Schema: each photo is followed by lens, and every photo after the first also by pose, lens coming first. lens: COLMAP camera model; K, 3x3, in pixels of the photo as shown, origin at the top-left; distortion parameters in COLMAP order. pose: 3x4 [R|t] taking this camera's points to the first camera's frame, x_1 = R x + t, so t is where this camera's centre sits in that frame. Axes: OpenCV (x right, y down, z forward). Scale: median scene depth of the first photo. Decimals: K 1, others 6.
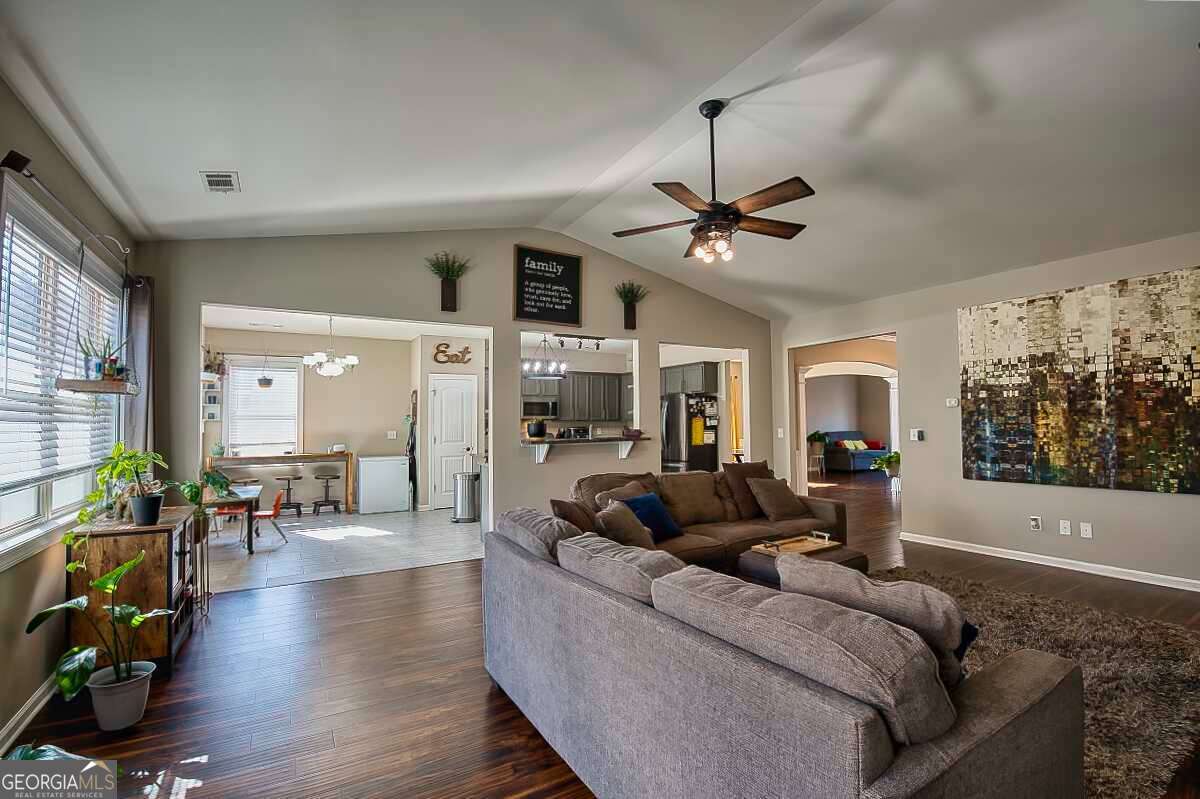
lens RADIAL K [[537.1, 0, 600.0], [0, 537.1, 399.5], [0, 0, 1]] dist [-0.001872, -0.013329]
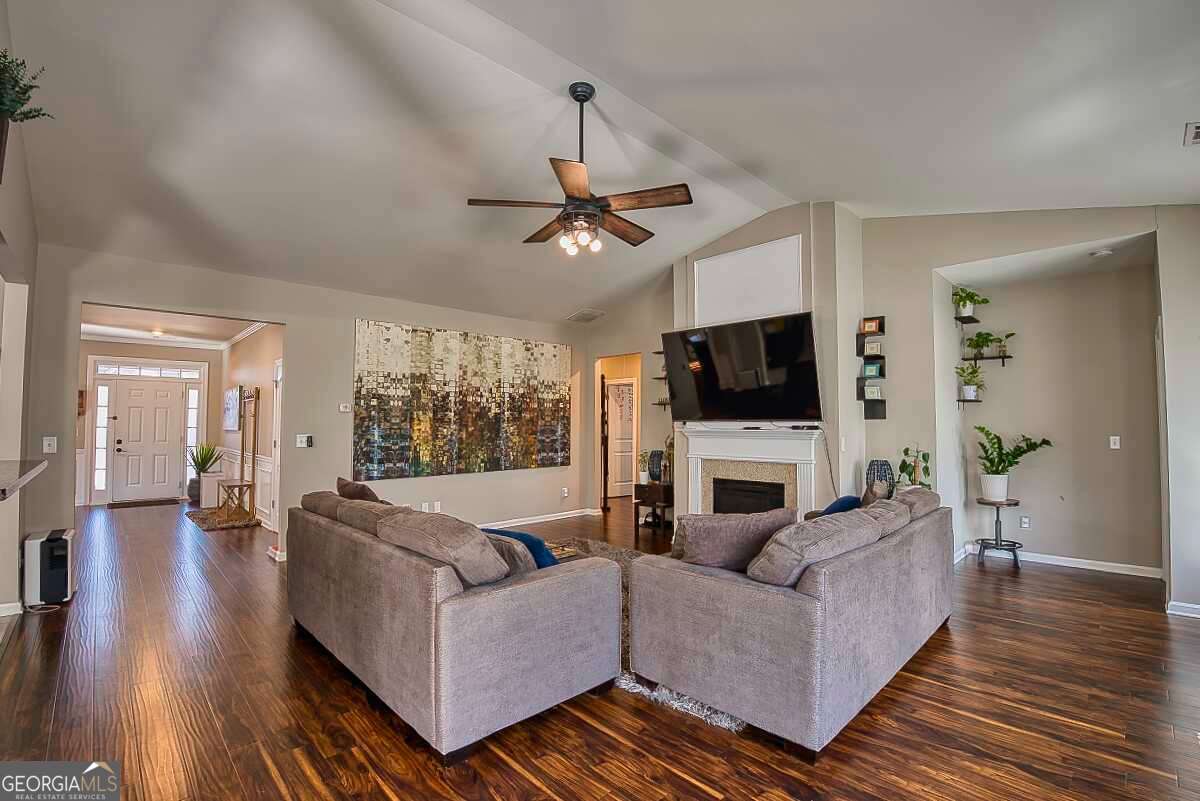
lens RADIAL K [[536.8, 0, 610.8], [0, 536.8, 402.4], [0, 0, 1]] dist [-0.038667, -0.000202]
pose [[-0.239041, 0.048225, 0.969811, -0.509854], [-0.041302, 0.997357, -0.059775, 0.039622], [-0.970131, -0.054344, -0.236418, 0.859270]]
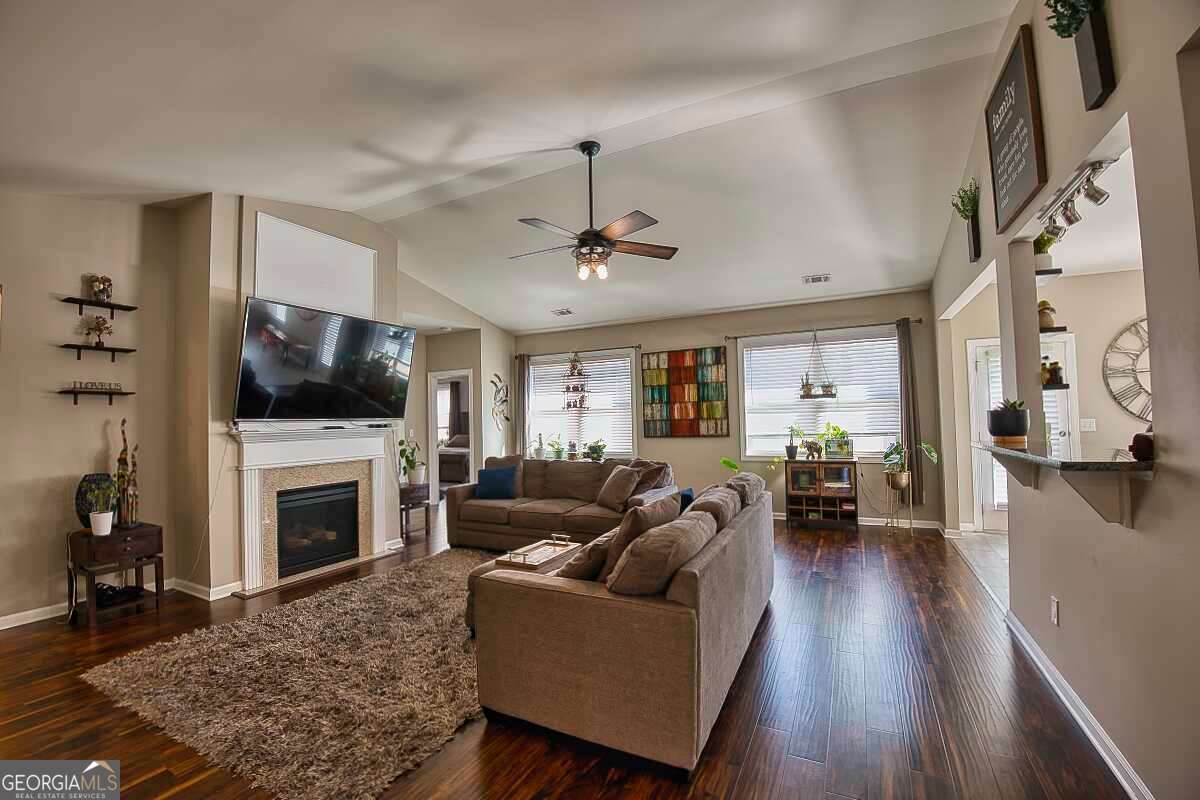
lens RADIAL K [[497.4, 0, 591.3], [0, 497.4, 401.5], [0, 0, 1]] dist [-0.041395, -0.000055]
pose [[-0.852590, 0.008250, -0.522515, 0.568599], [0.050384, 0.996515, -0.066478, 0.052650], [0.520146, -0.083005, -0.850035, 1.394394]]
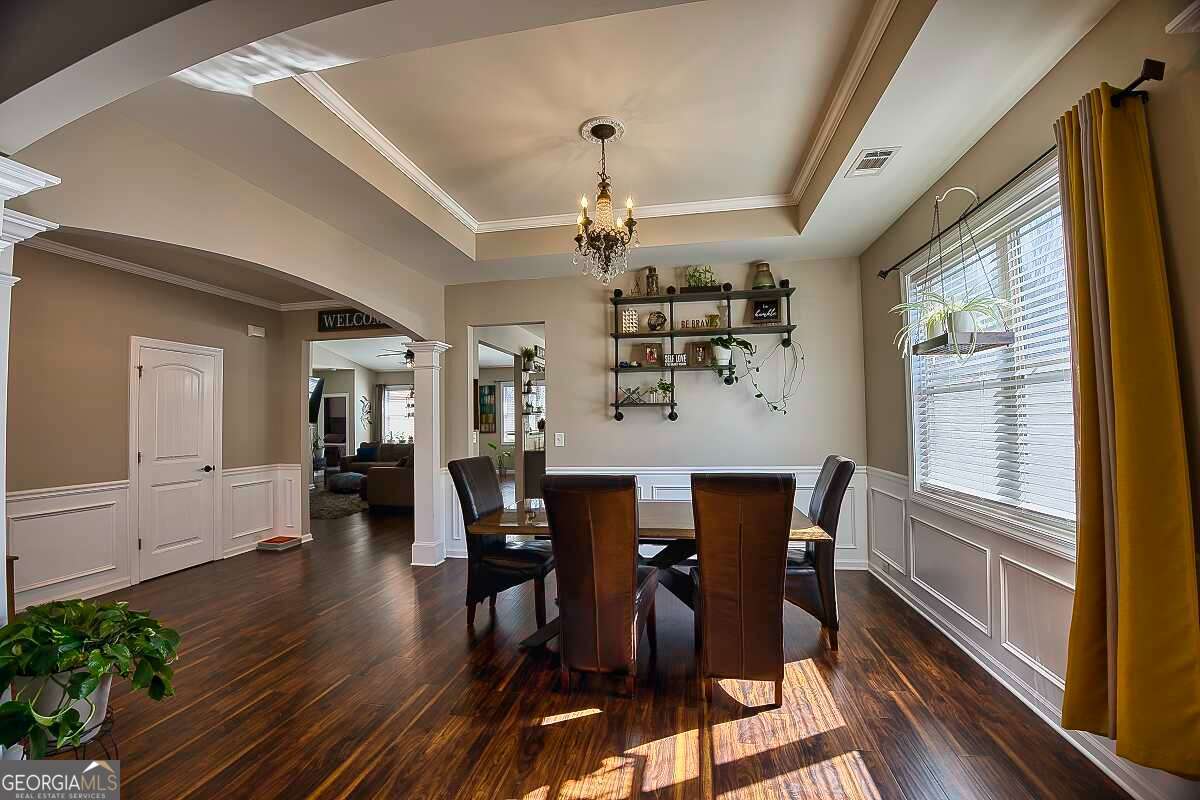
lens RADIAL K [[474.8, 0, 599.3], [0, 474.8, 405.1], [0, 0, 1]] dist [-0.043321, -0.000145]
pose [[-0.654959, -0.002378, -0.755661, 1.089299], [0.056145, 0.997078, -0.051800, 0.095363], [0.753576, -0.076354, -0.652911, 2.522694]]
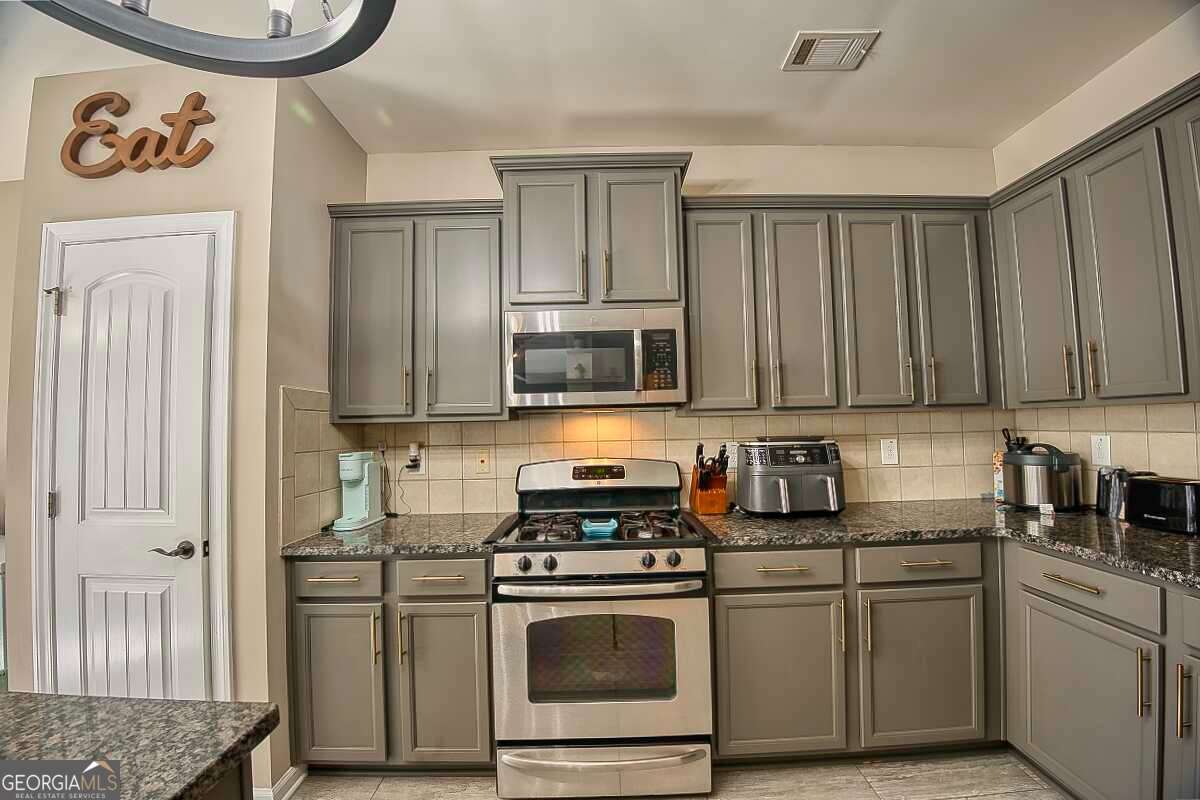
lens RADIAL K [[492.1, 0, 600.0], [0, 492.1, 400.0], [0, 0, 1]] dist [-0.045495, -0.000175]
pose [[0.863064, -0.034869, -0.503890, -0.007872], [0.037388, 0.999288, -0.005113, 0.071312], [0.503710, -0.014427, 0.863753, 1.663323]]
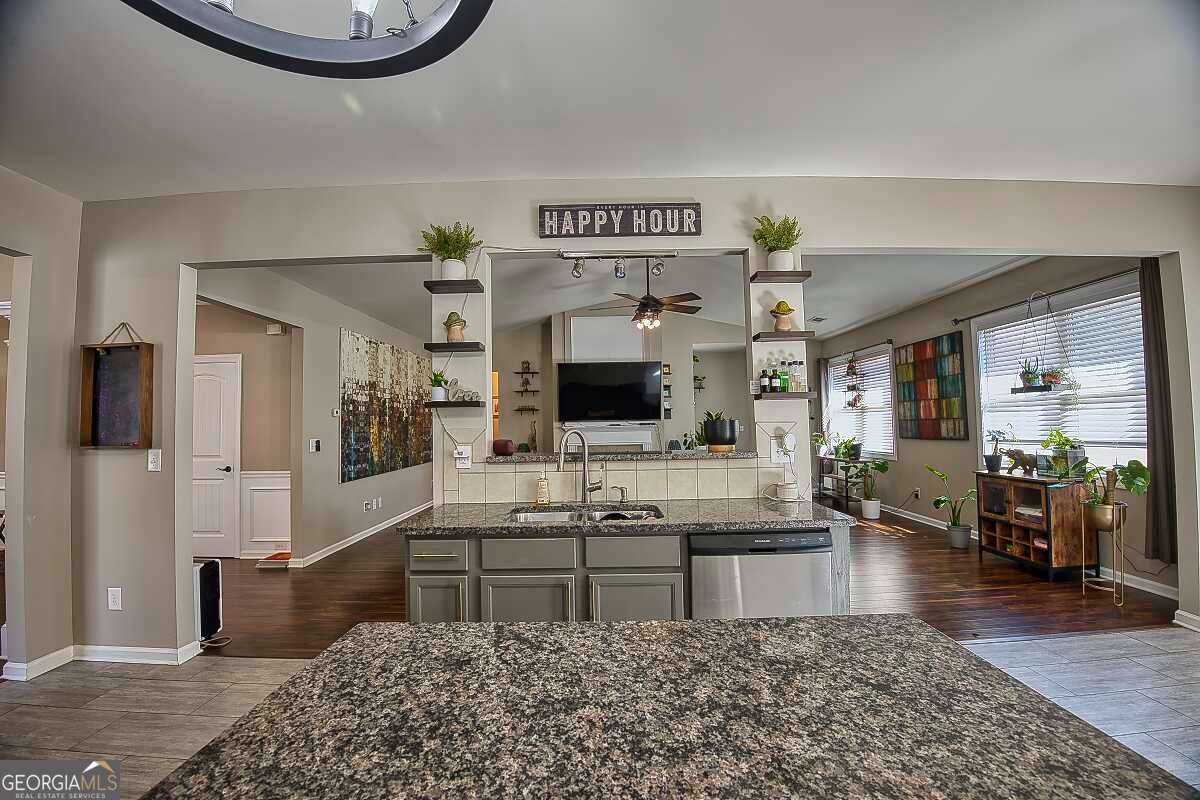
lens RADIAL K [[482.1, 0, 605.2], [0, 482.1, 401.6], [0, 0, 1]] dist [-0.042601, -0.000070]
pose [[-0.862832, 0.048694, 0.503140, -0.318387], [0.005551, 0.996202, -0.086892, 0.078143], [-0.505461, -0.072180, -0.859825, 1.768664]]
